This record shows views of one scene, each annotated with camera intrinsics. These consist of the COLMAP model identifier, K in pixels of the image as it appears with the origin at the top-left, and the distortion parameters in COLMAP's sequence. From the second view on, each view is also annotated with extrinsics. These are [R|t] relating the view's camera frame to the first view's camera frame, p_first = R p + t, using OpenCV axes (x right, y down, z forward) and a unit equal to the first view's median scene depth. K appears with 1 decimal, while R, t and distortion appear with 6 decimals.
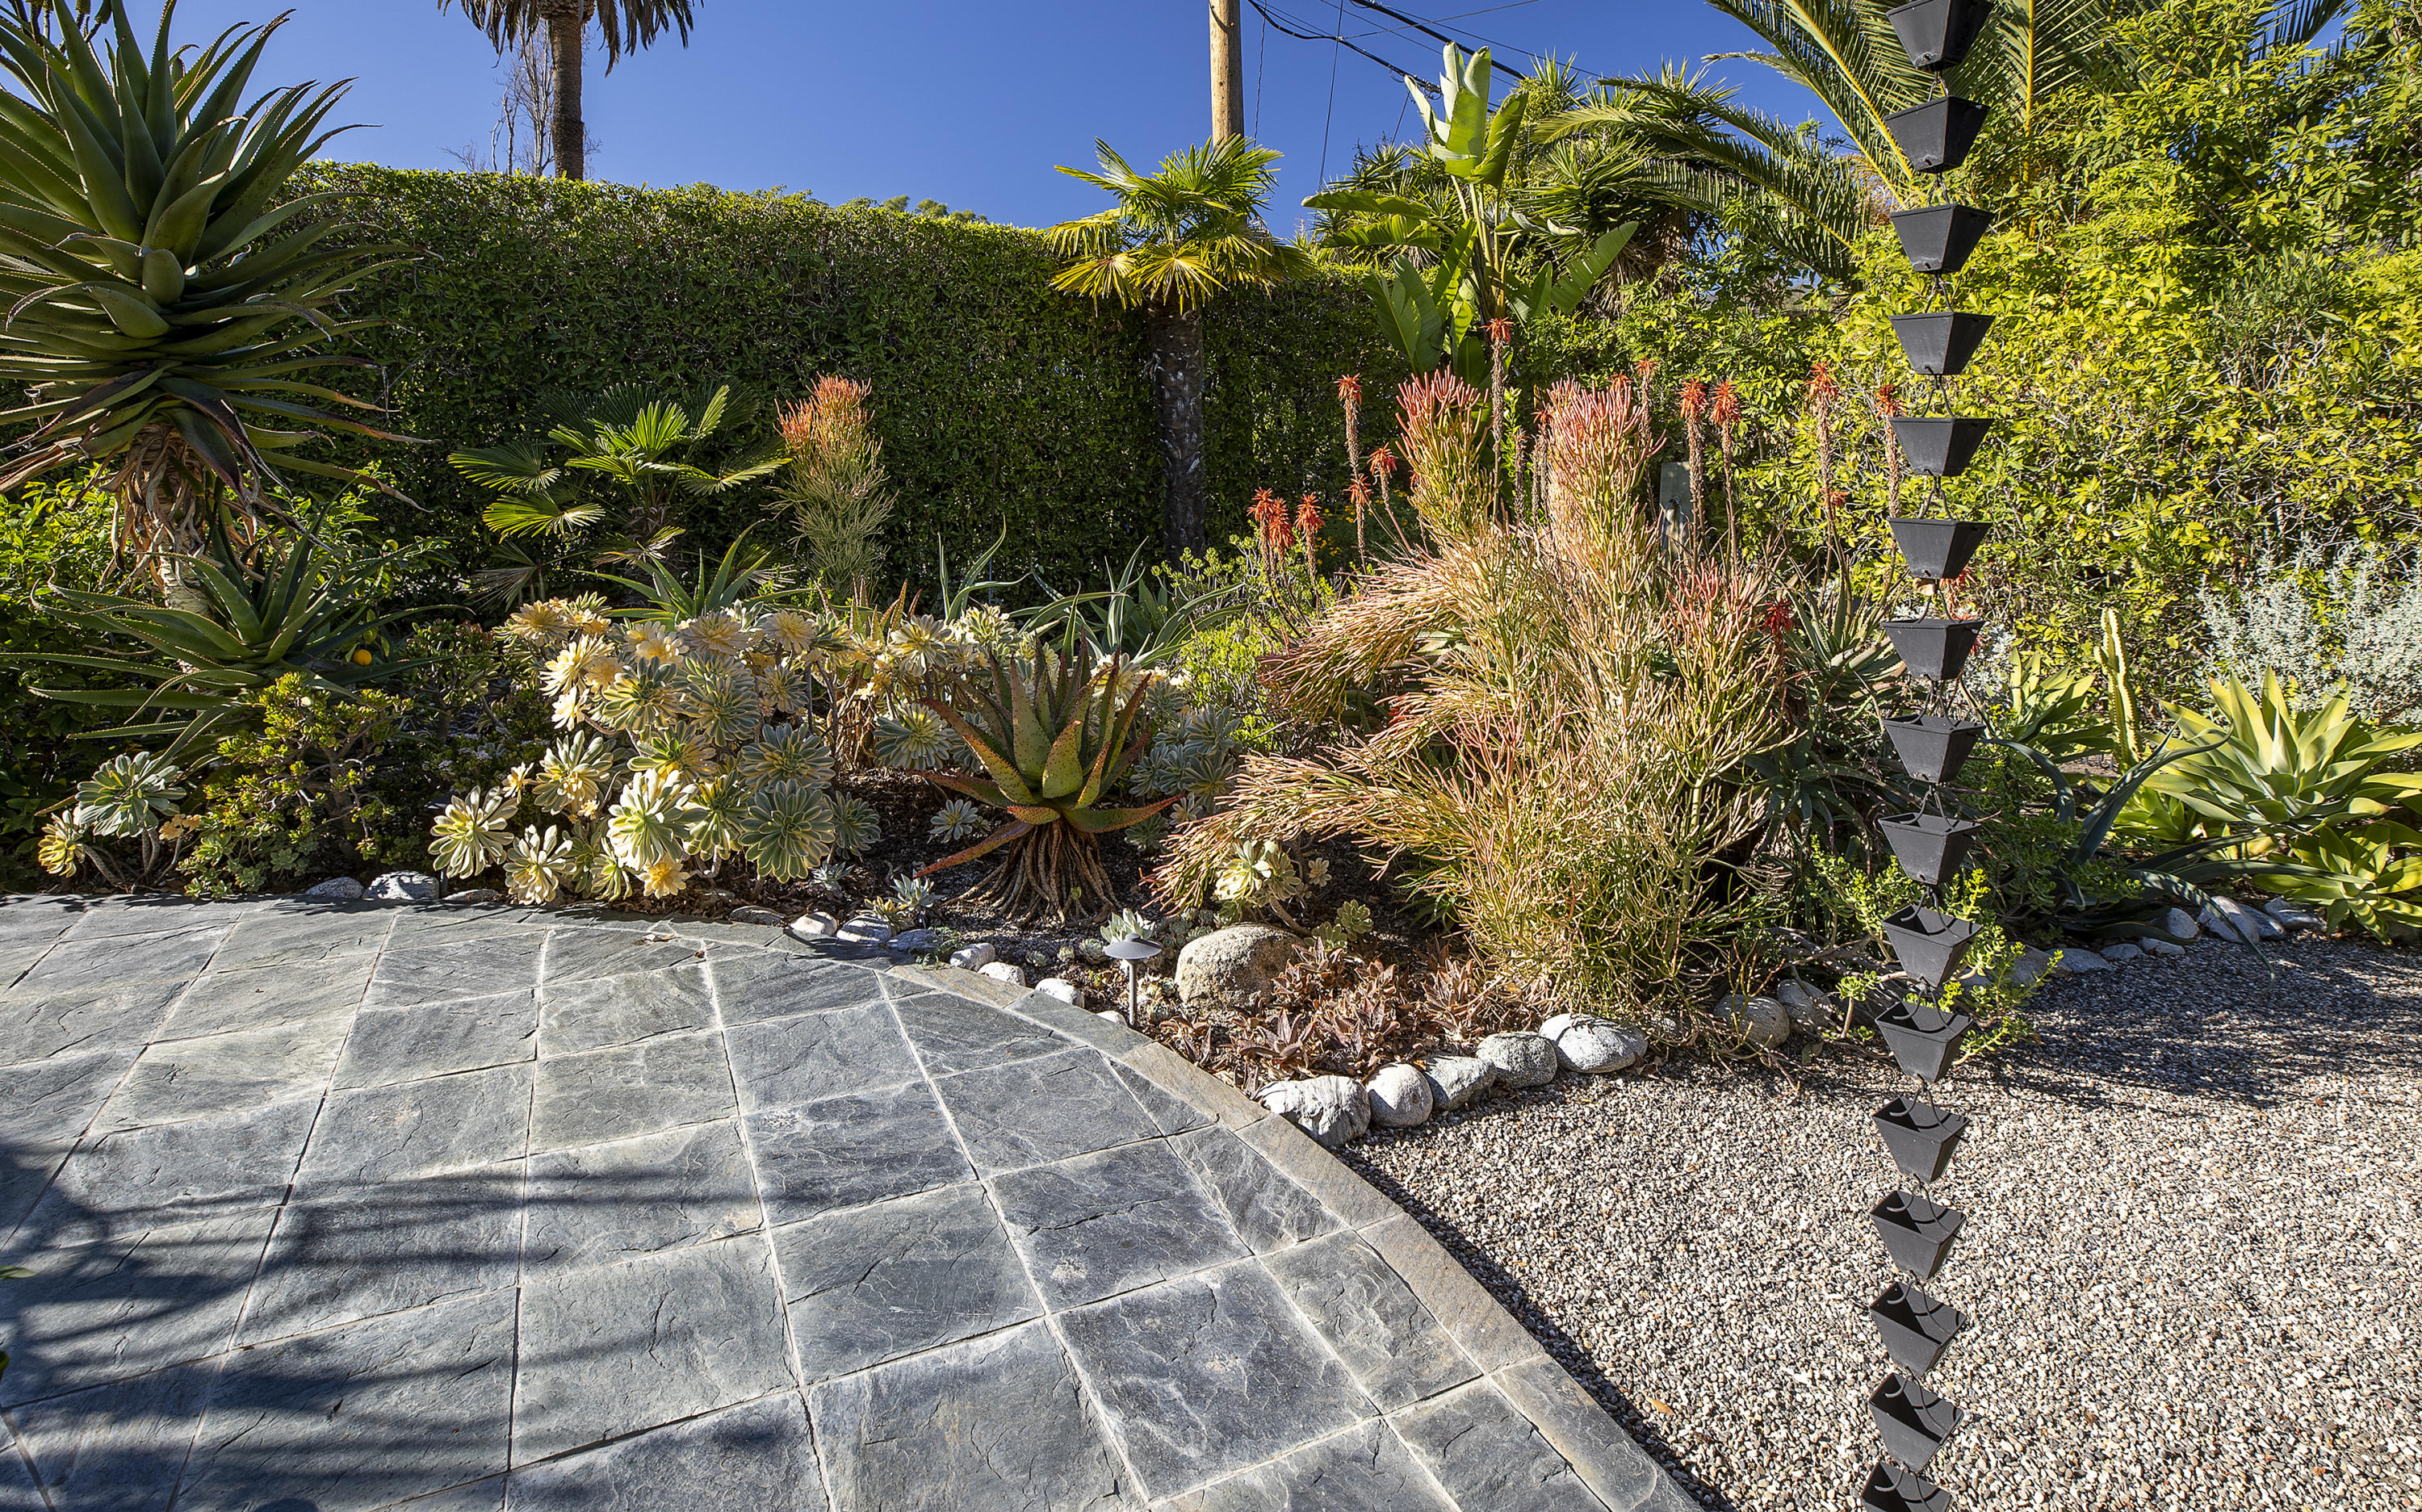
lens RADIAL K [[1207.3, 0, 1211.8], [0, 1207.3, 630.5], [0, 0, 1]] dist [-0.038800, 0.011502]
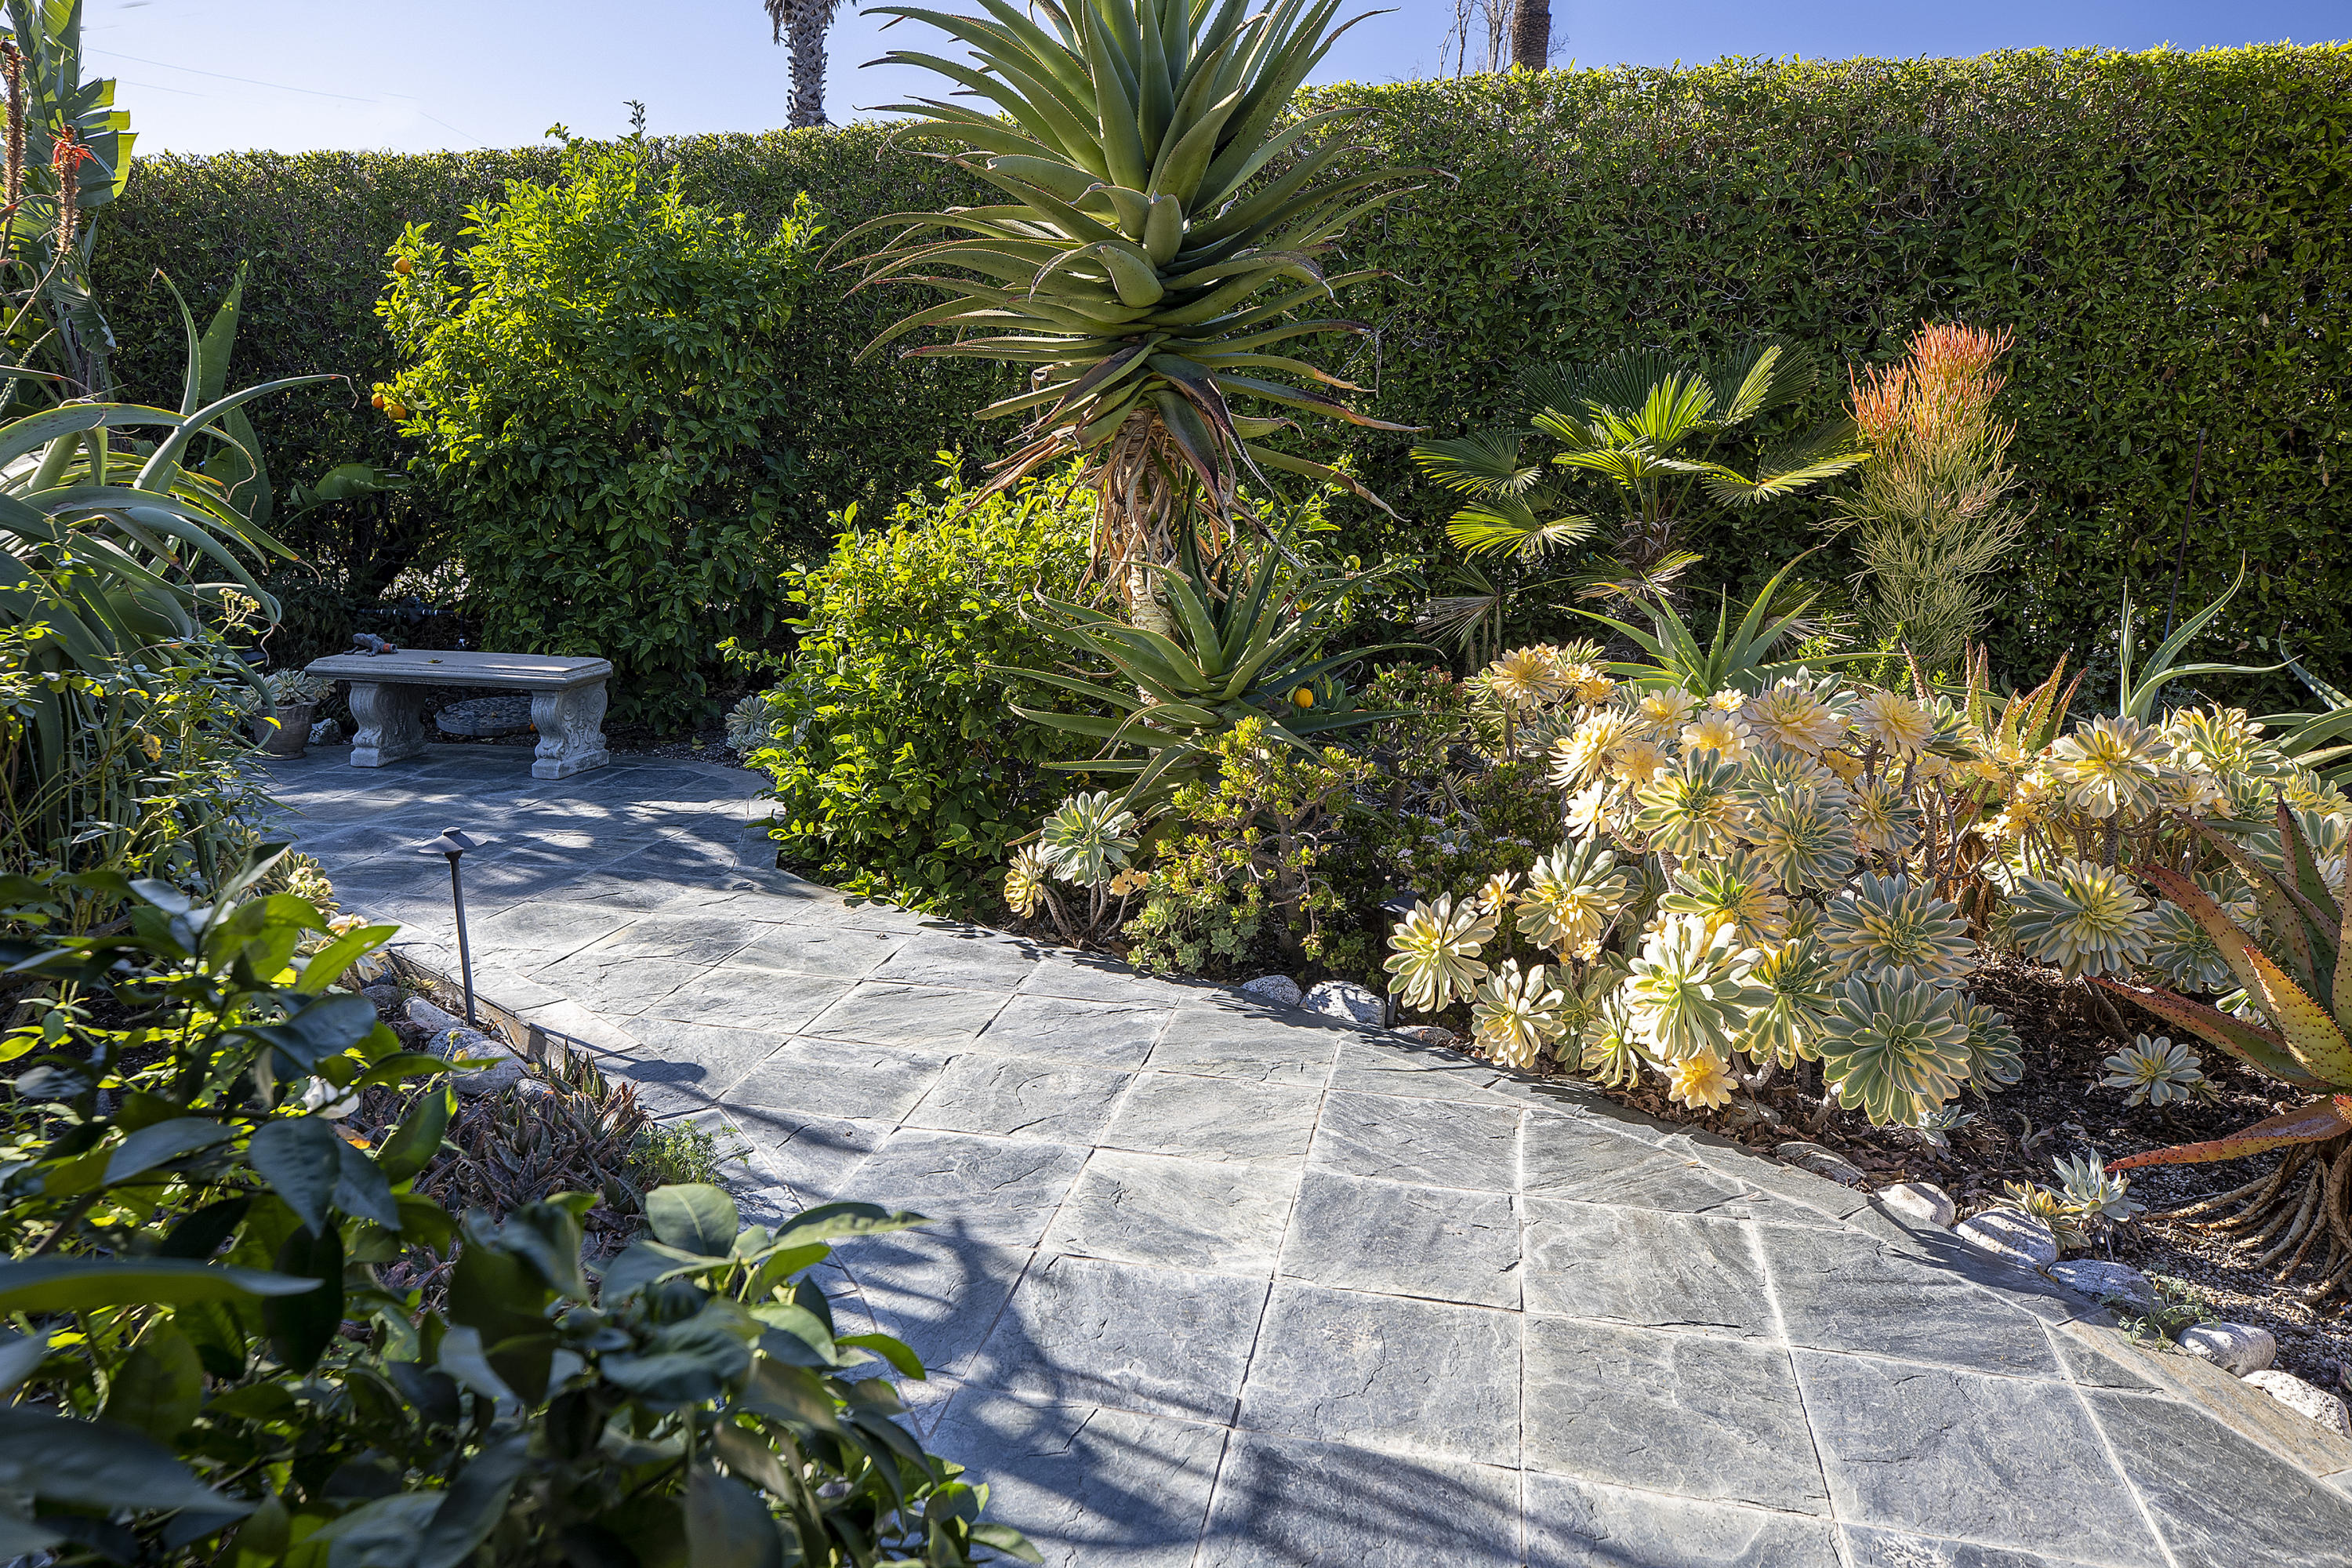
lens RADIAL K [[1608.9, 0, 1176.0], [0, 1608.9, 784.0], [0, 0, 1]] dist [0.022864, 0.000938]
pose [[0.783932, 0.122676, -0.608607, -0.142423], [-0.087363, 0.992327, 0.087492, -0.011117], [0.614670, -0.015418, 0.788634, 0.095647]]
